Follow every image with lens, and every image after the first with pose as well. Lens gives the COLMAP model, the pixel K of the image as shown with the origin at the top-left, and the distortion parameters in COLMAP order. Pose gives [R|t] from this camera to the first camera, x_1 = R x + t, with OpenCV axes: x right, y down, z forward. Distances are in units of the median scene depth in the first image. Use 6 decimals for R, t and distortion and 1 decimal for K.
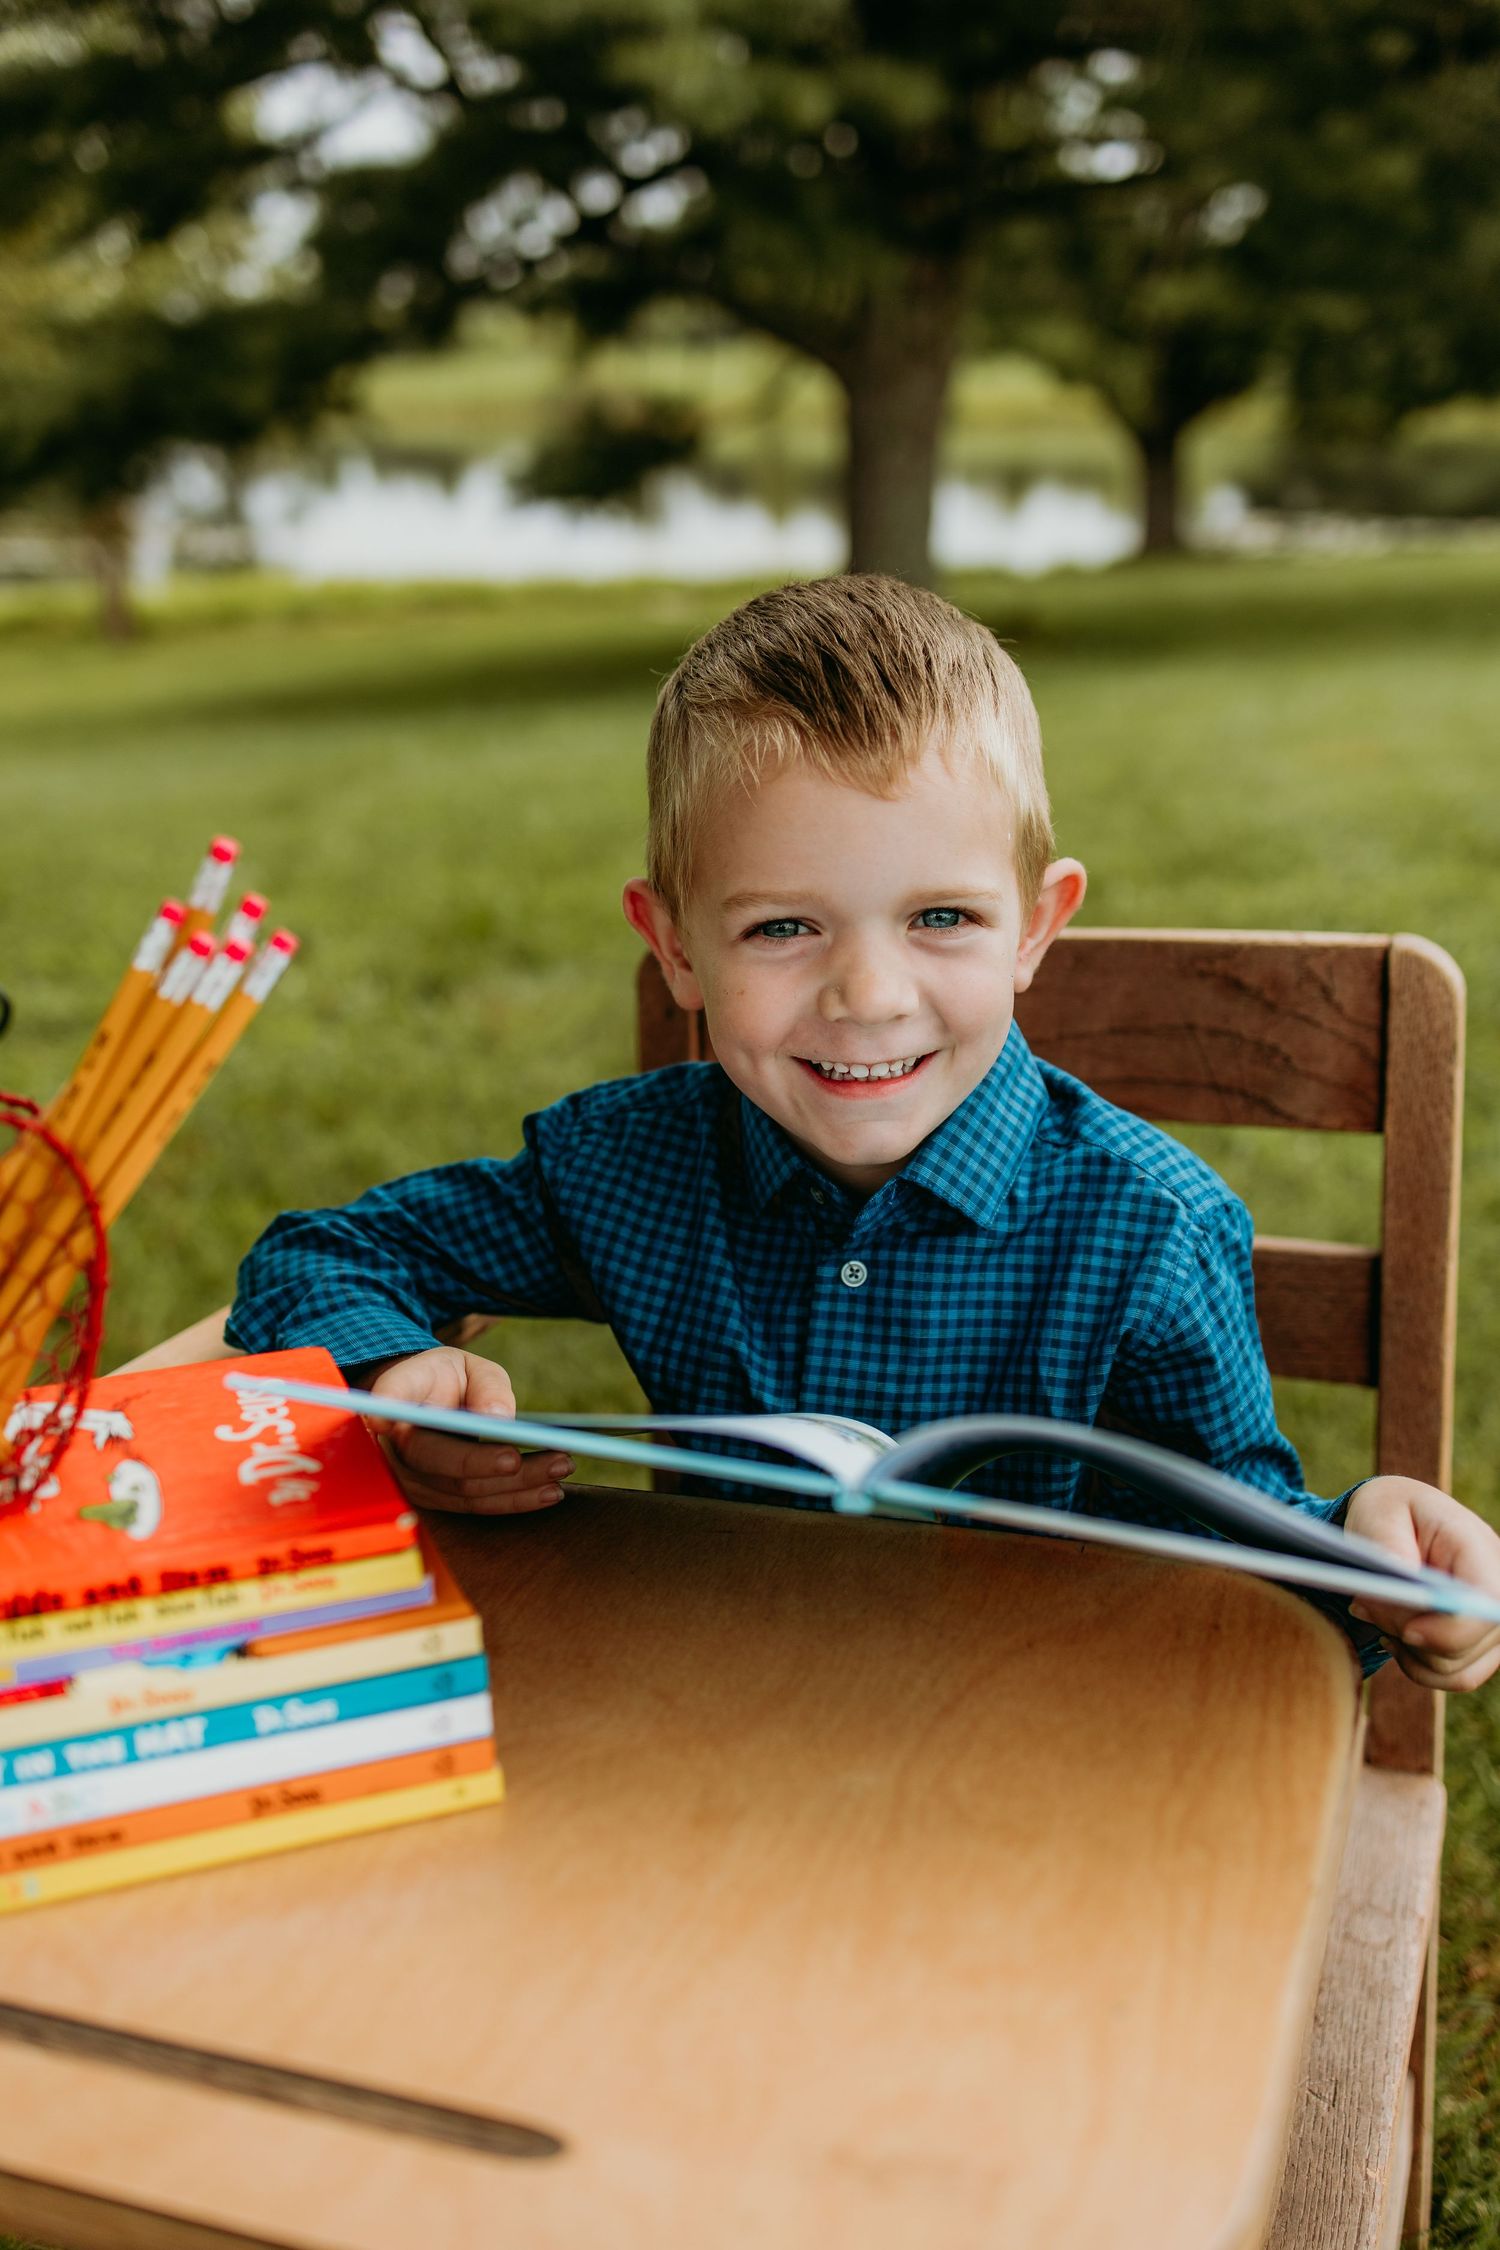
lens RADIAL K [[2158.6, 0, 726.7], [0, 2158.6, 1178.7], [0, 0, 1]] dist [0.007552, 0.007495]
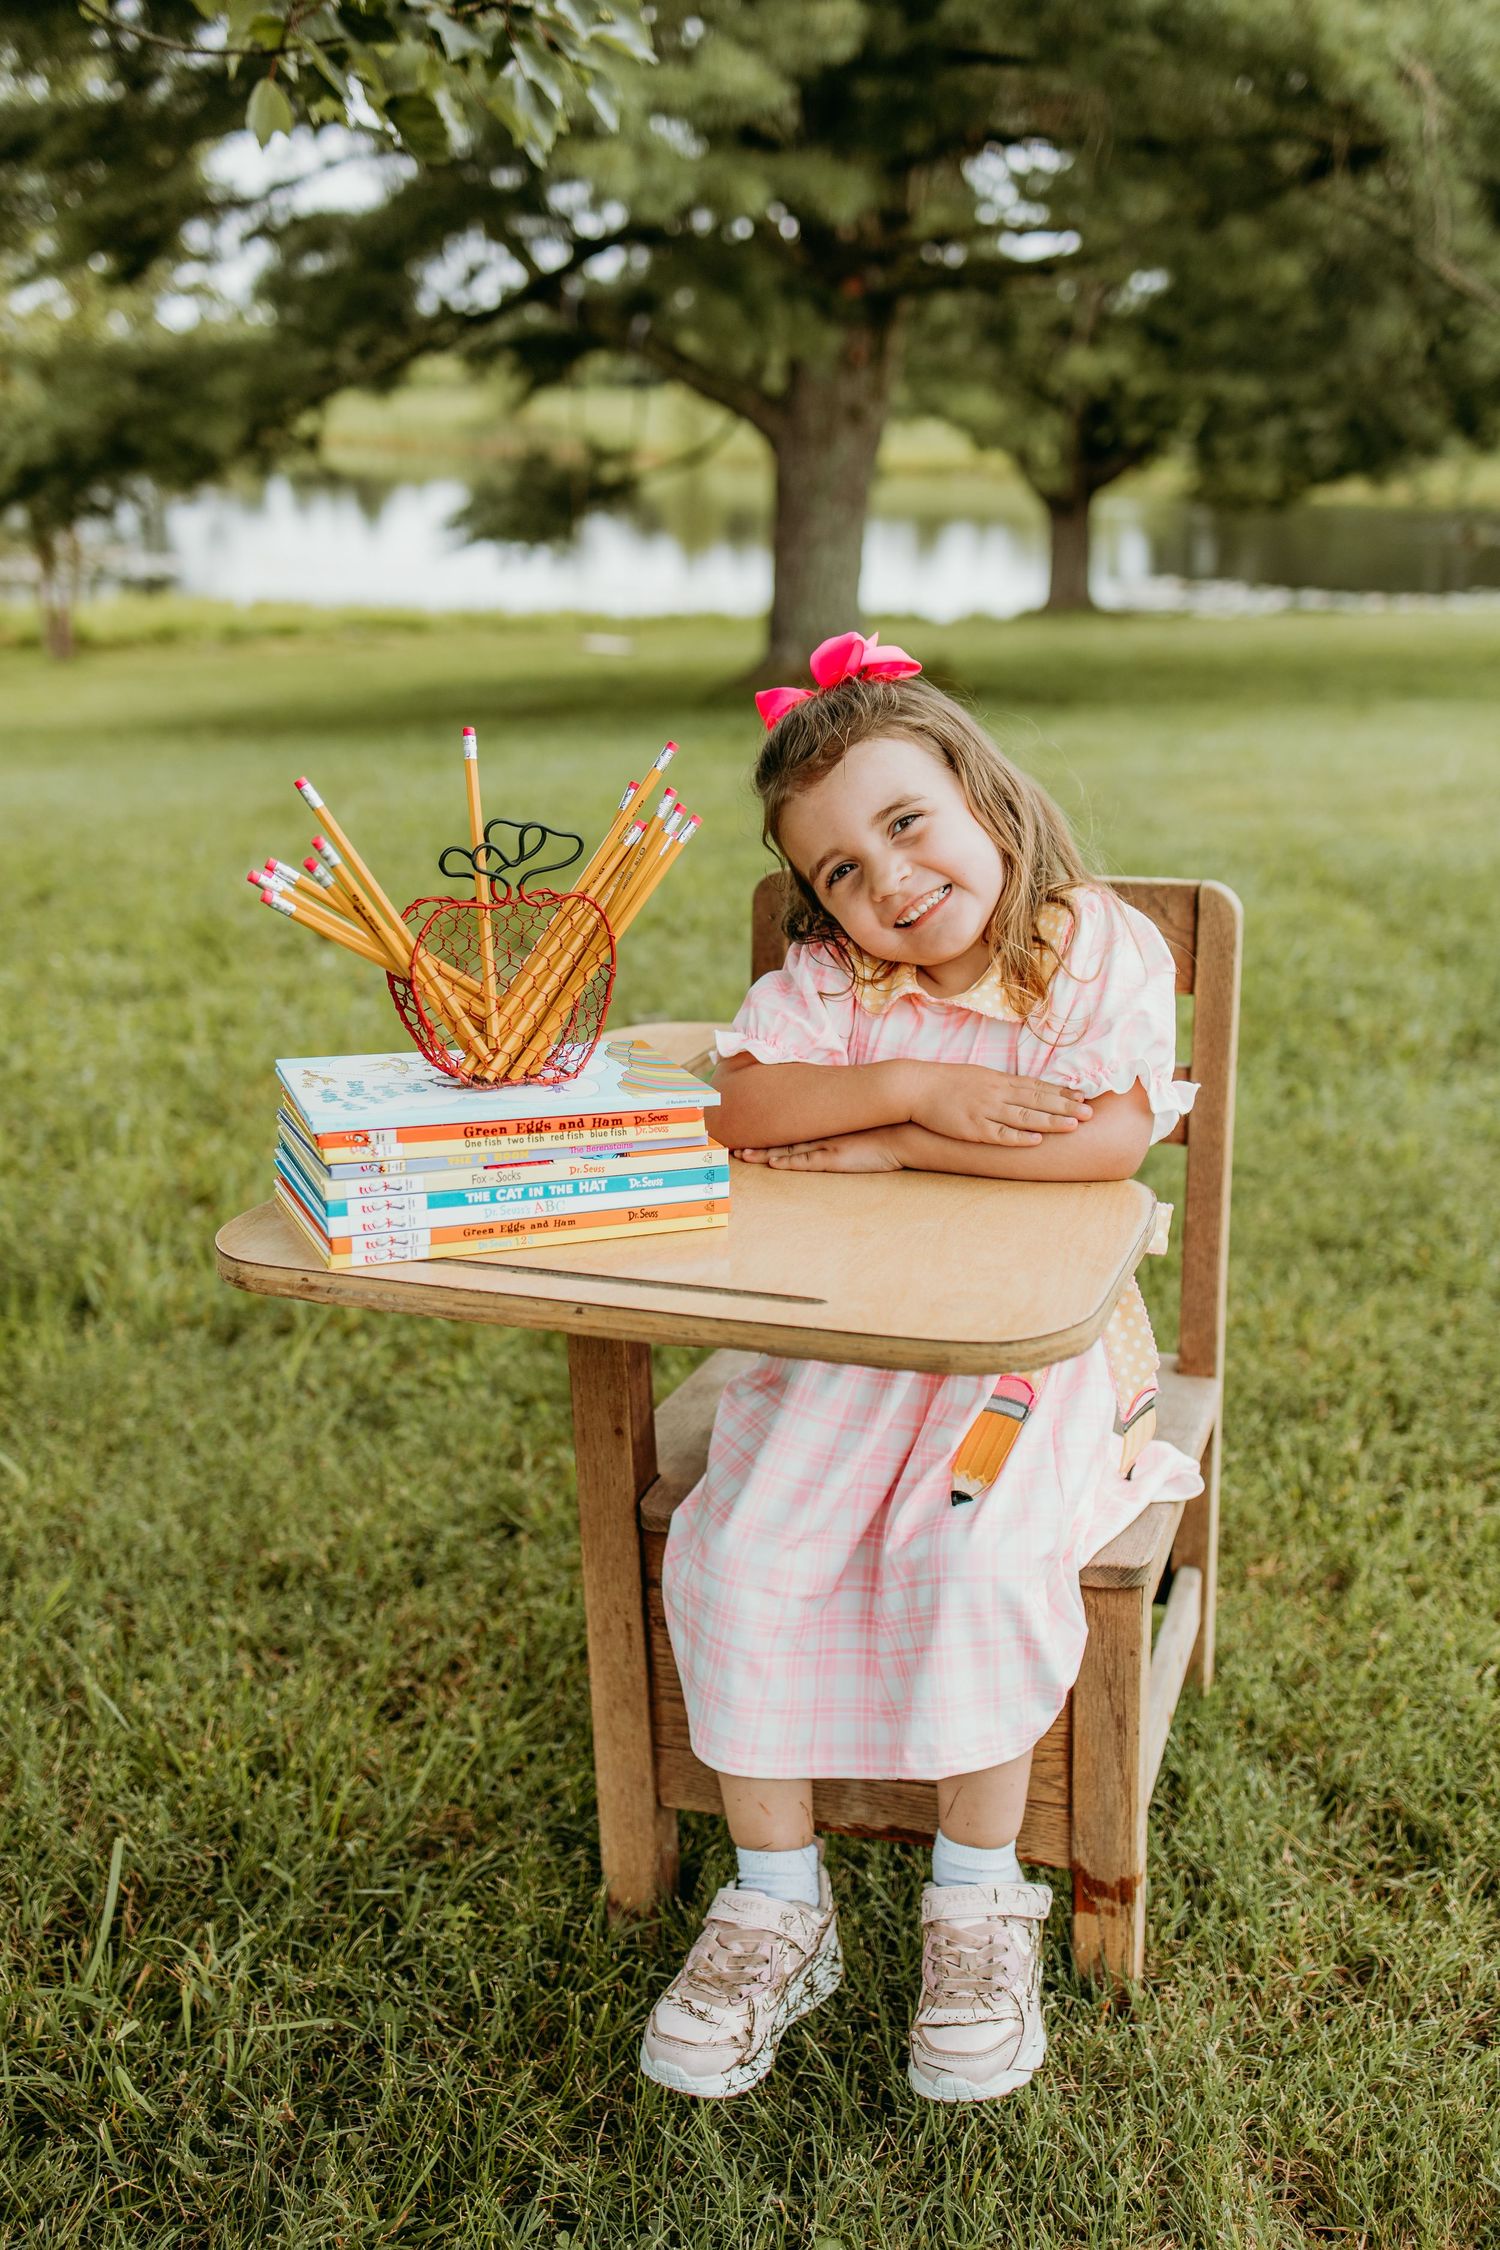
lens RADIAL K [[2175.8, 0, 750.0], [0, 2175.8, 1125.0], [0, 0, 1]] dist [0.000498, 0.007474]
pose [[0.998190, 0.024495, 0.054921, -0.008620], [-0.022215, 0.998881, -0.041754, 0.011052], [-0.055882, 0.040459, 0.997617, -0.045117]]
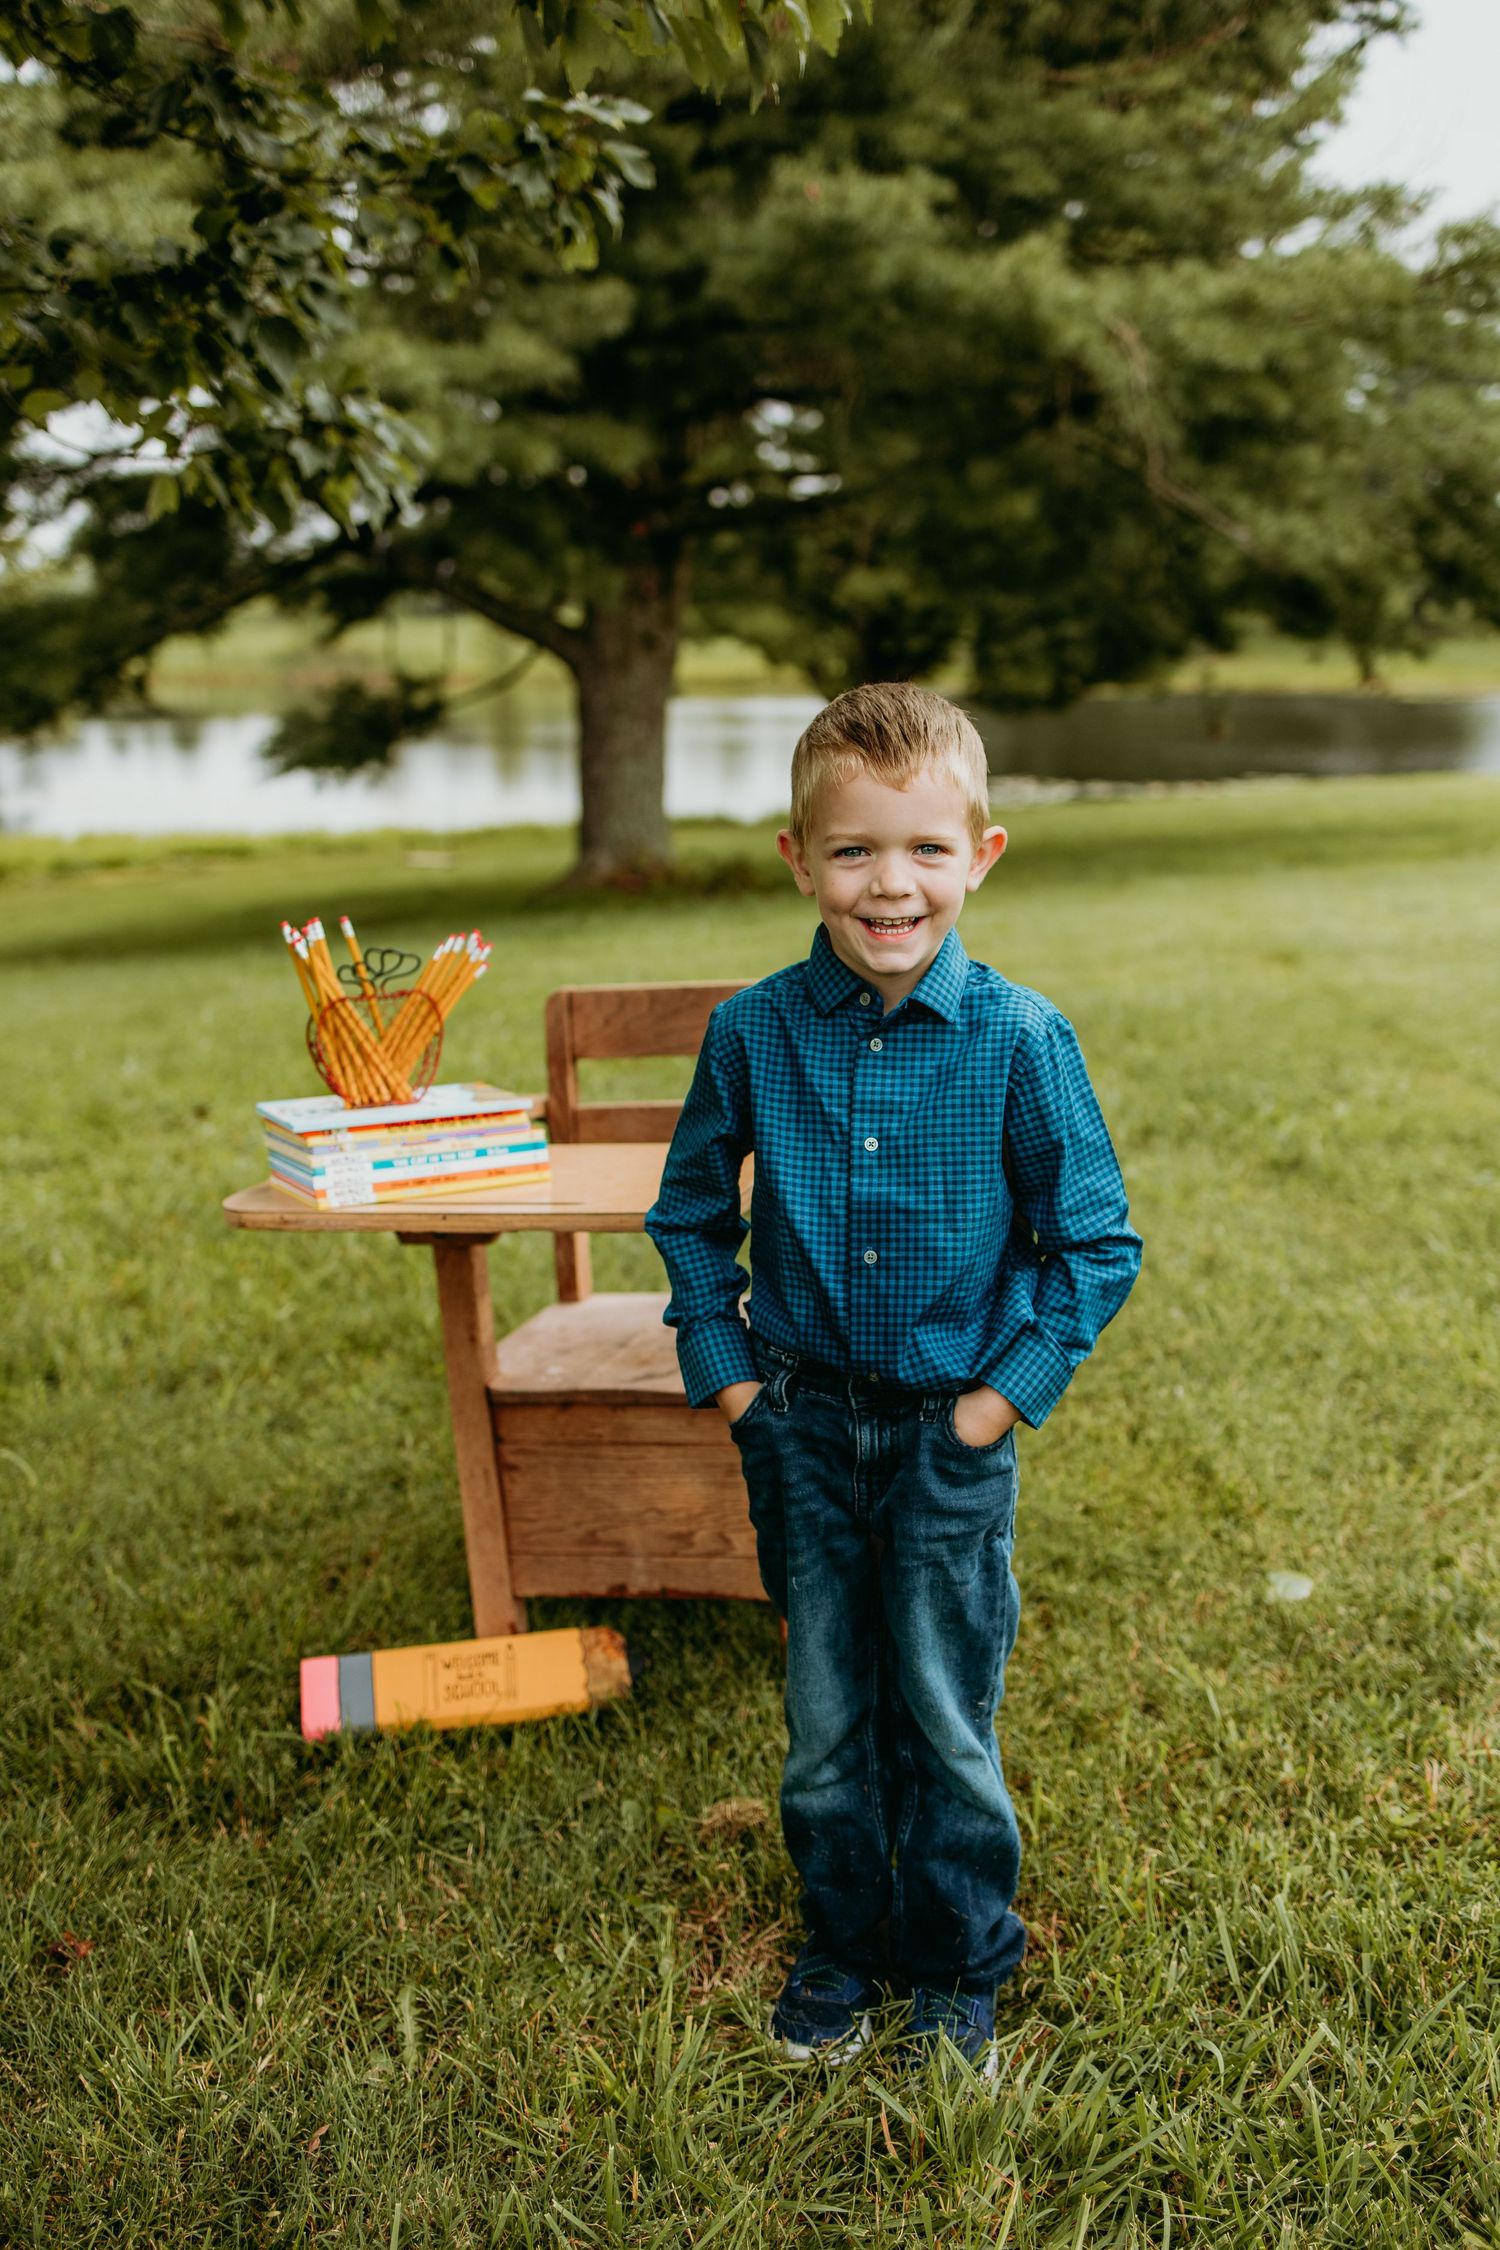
lens RADIAL K [[2175.8, 0, 750.0], [0, 2175.8, 1125.0], [0, 0, 1]] dist [0.000498, 0.007474]
pose [[0.991364, -0.024403, 0.128848, -0.008954], [0.041676, 0.990224, -0.133112, 0.025660], [-0.124340, 0.137333, 0.982690, -0.097456]]
